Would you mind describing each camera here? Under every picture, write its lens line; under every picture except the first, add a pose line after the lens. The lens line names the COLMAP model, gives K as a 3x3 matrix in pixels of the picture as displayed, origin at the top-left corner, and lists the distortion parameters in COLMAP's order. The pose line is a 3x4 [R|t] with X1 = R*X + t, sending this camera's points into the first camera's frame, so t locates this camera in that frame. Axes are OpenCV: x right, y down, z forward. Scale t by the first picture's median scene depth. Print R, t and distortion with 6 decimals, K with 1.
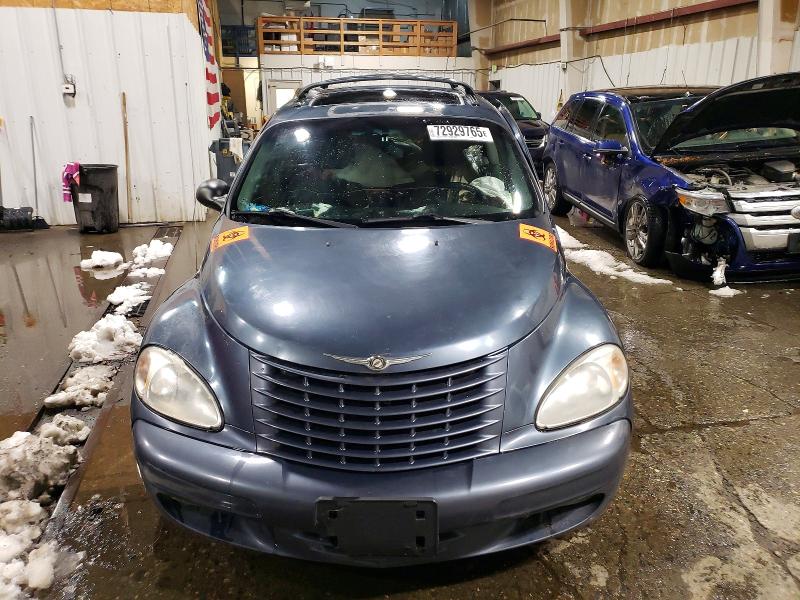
lens RADIAL K [[621.7, 0, 400.0], [0, 621.7, 300.0], [0, 0, 1]] dist [-0.000987, 0.039890]
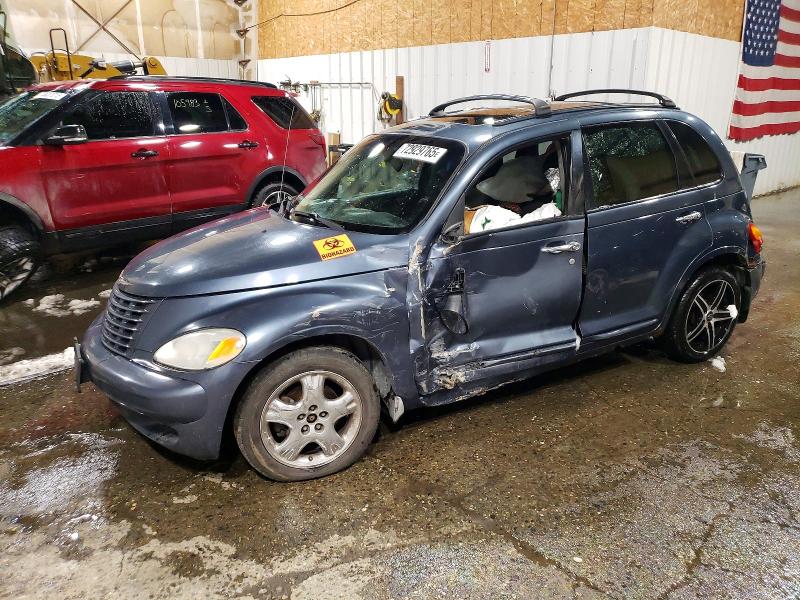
lens RADIAL K [[621.7, 0, 400.0], [0, 621.7, 300.0], [0, 0, 1]] dist [-0.000987, 0.039890]
pose [[0.505058, 0.267041, -0.820735, 0.423374], [-0.269183, 0.952236, 0.144179, -0.072198], [0.820035, 0.148109, 0.552817, 0.169098]]
